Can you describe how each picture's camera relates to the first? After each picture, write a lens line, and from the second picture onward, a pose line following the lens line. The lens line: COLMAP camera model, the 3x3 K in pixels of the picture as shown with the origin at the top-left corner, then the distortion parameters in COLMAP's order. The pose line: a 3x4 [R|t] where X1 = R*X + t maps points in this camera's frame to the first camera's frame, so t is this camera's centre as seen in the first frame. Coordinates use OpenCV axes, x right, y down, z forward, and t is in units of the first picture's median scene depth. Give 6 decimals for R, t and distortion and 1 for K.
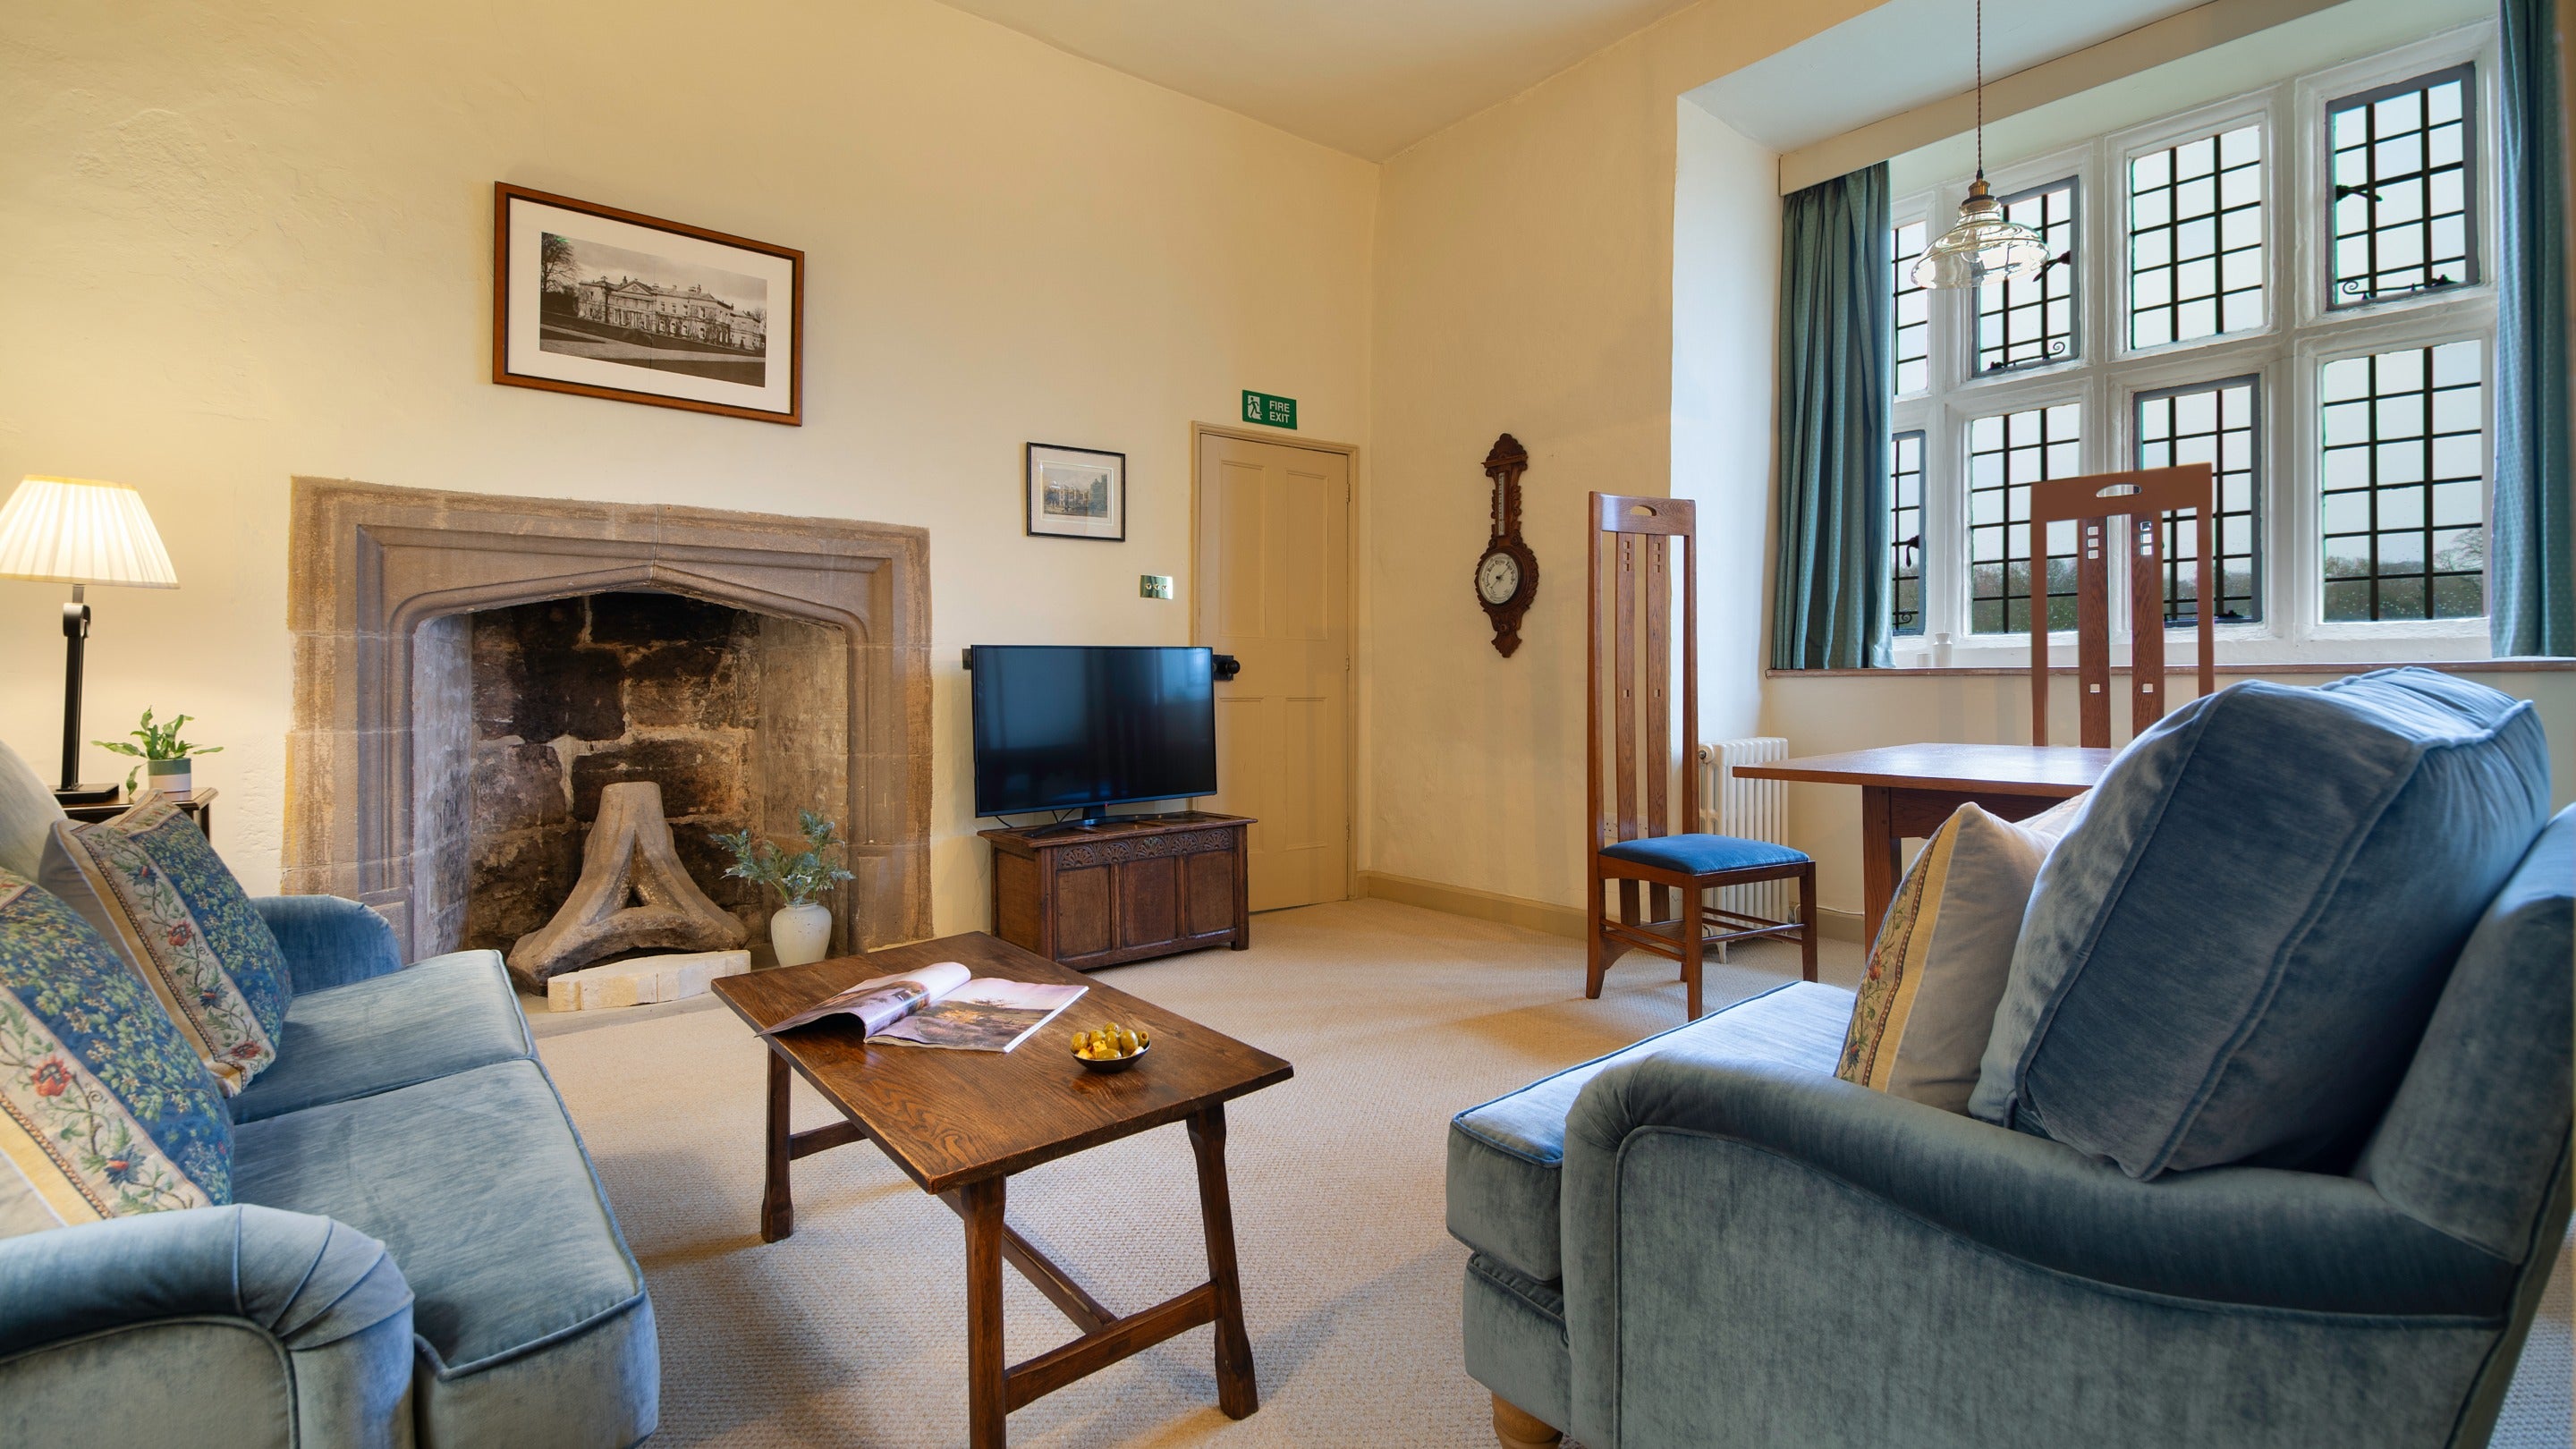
lens RADIAL K [[1129.1, 0, 1289.3], [0, 1129.1, 688.0], [0, 0, 1]] dist [-0.000382, -0.000048]
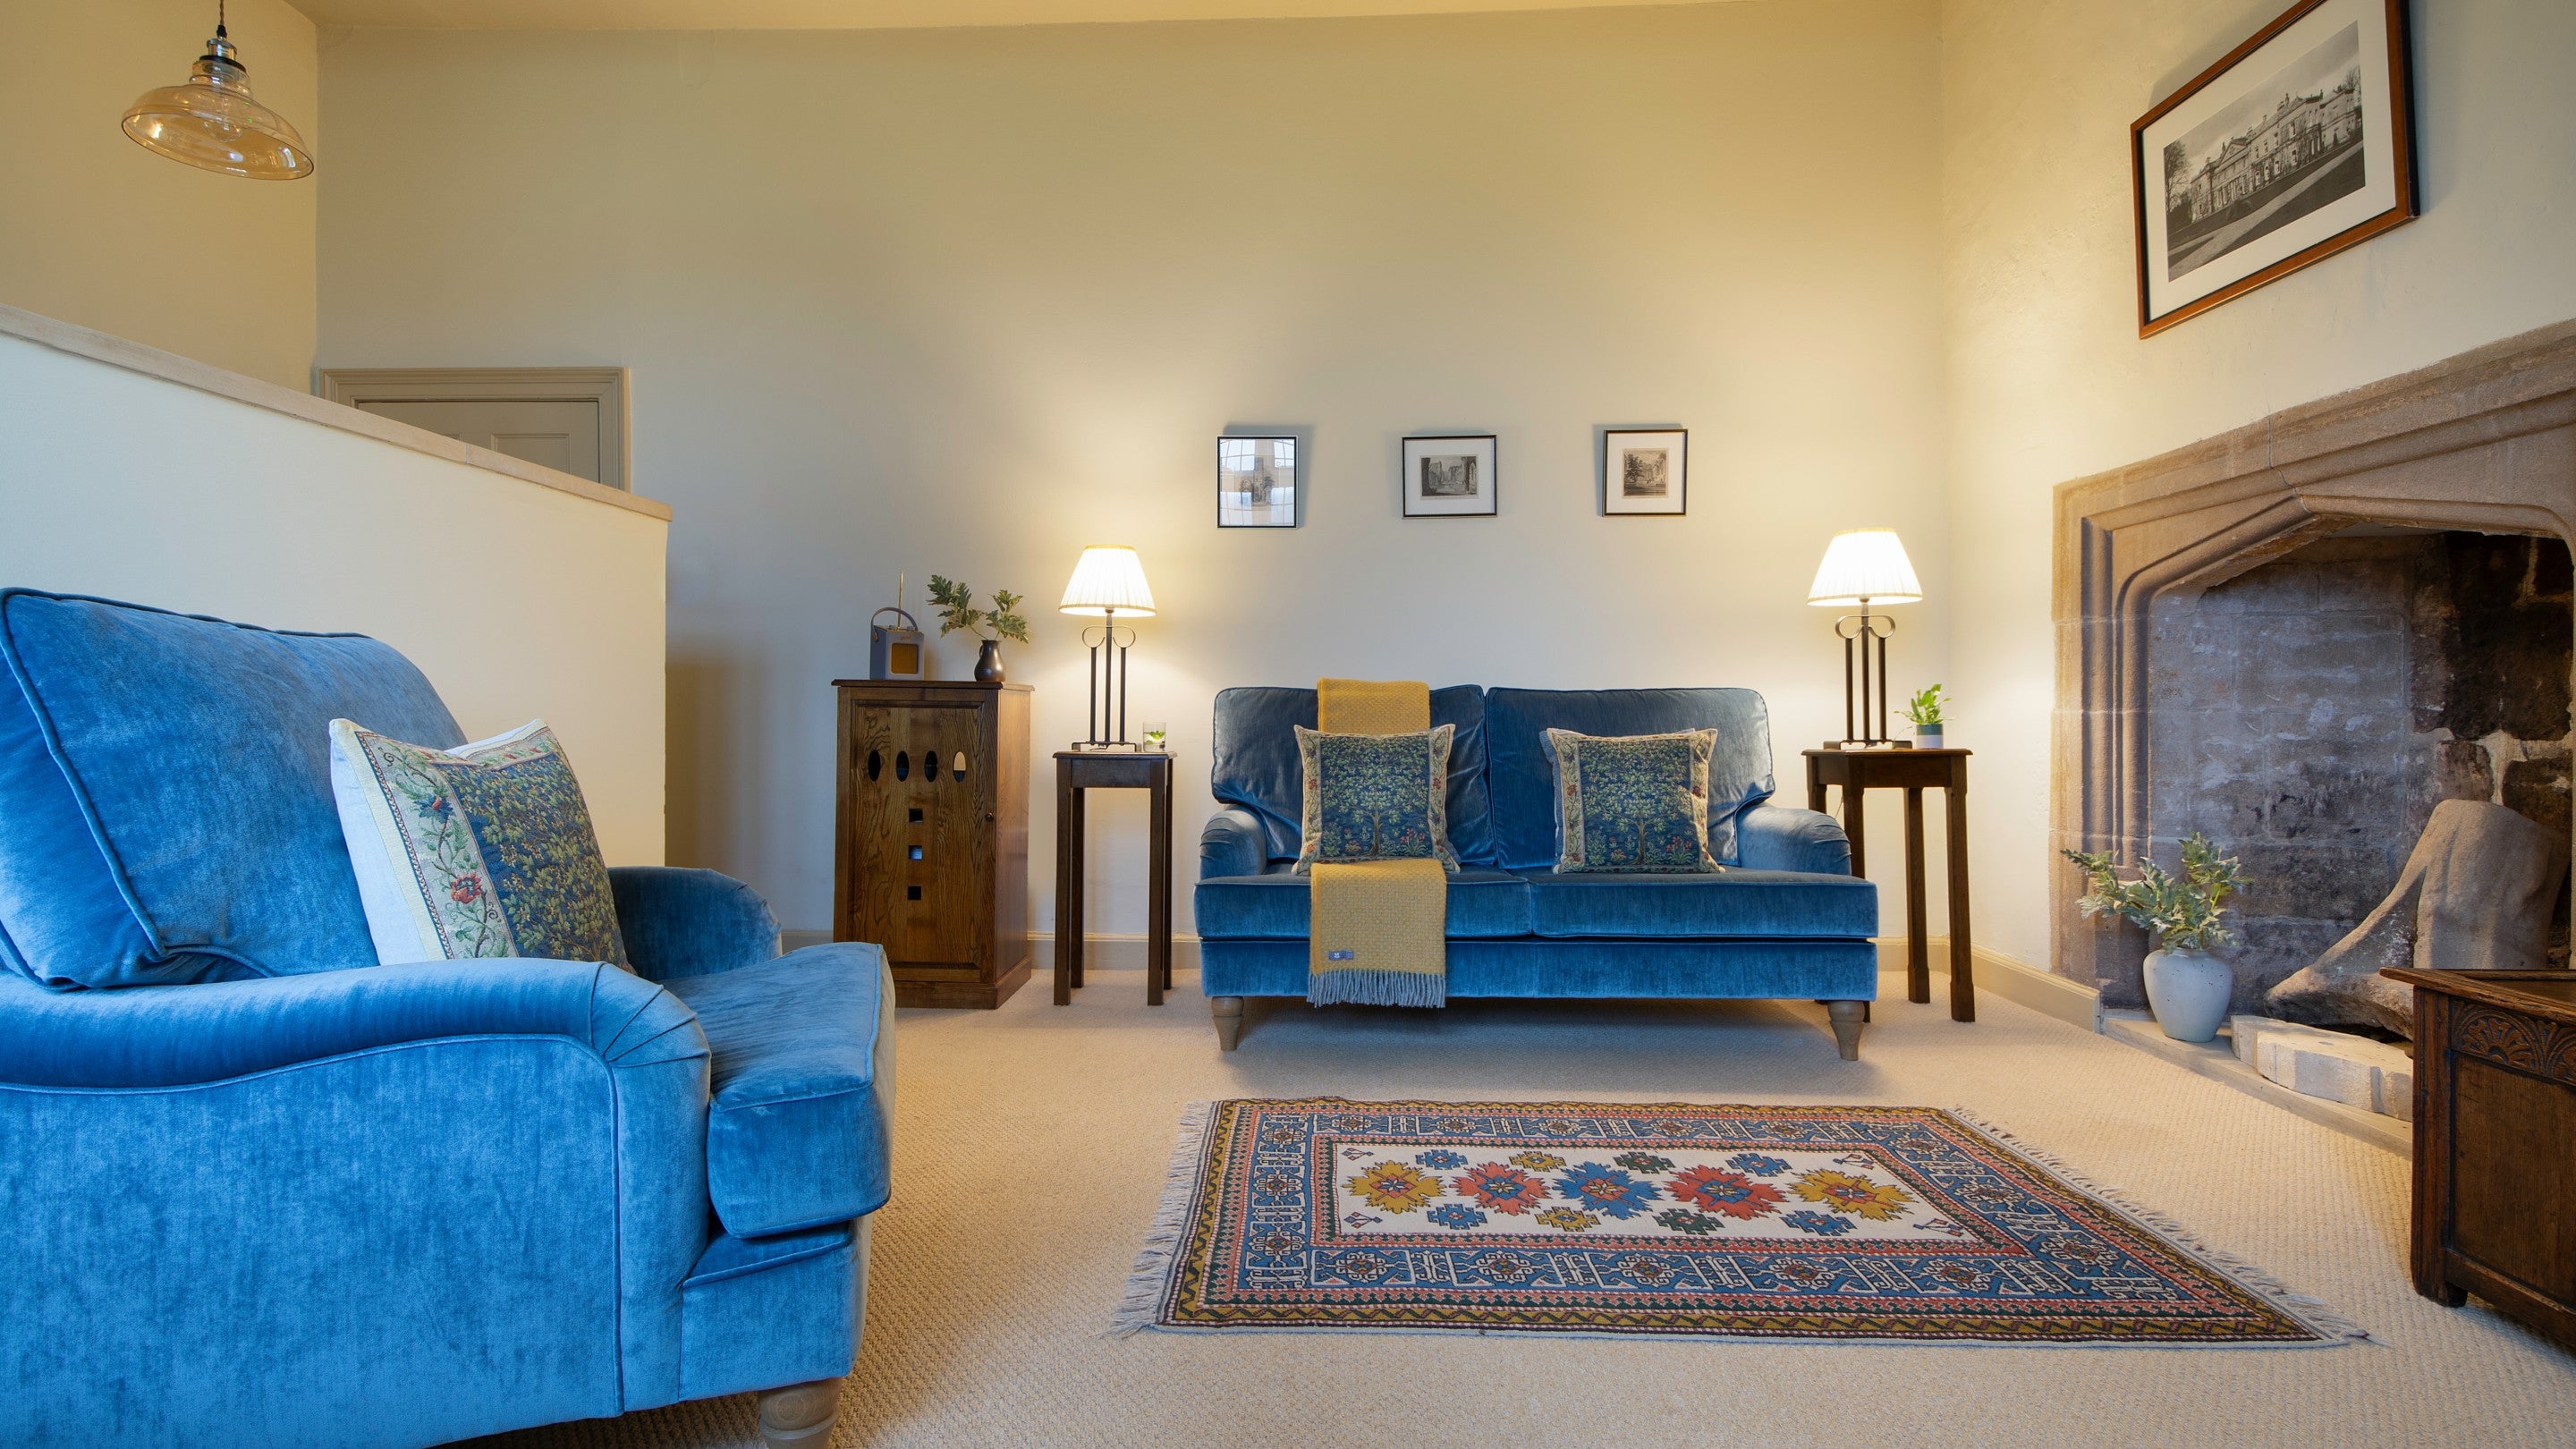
lens RADIAL K [[1232.4, 0, 1288.0], [0, 1232.4, 724.5], [0, 0, 1]] dist [-0.003606, -0.000907]
pose [[-0.644390, 0.012866, -0.764589, 0.518857], [0.000392, 0.999864, 0.016495, 0.030237], [0.764697, 0.010329, -0.644307, 1.100736]]
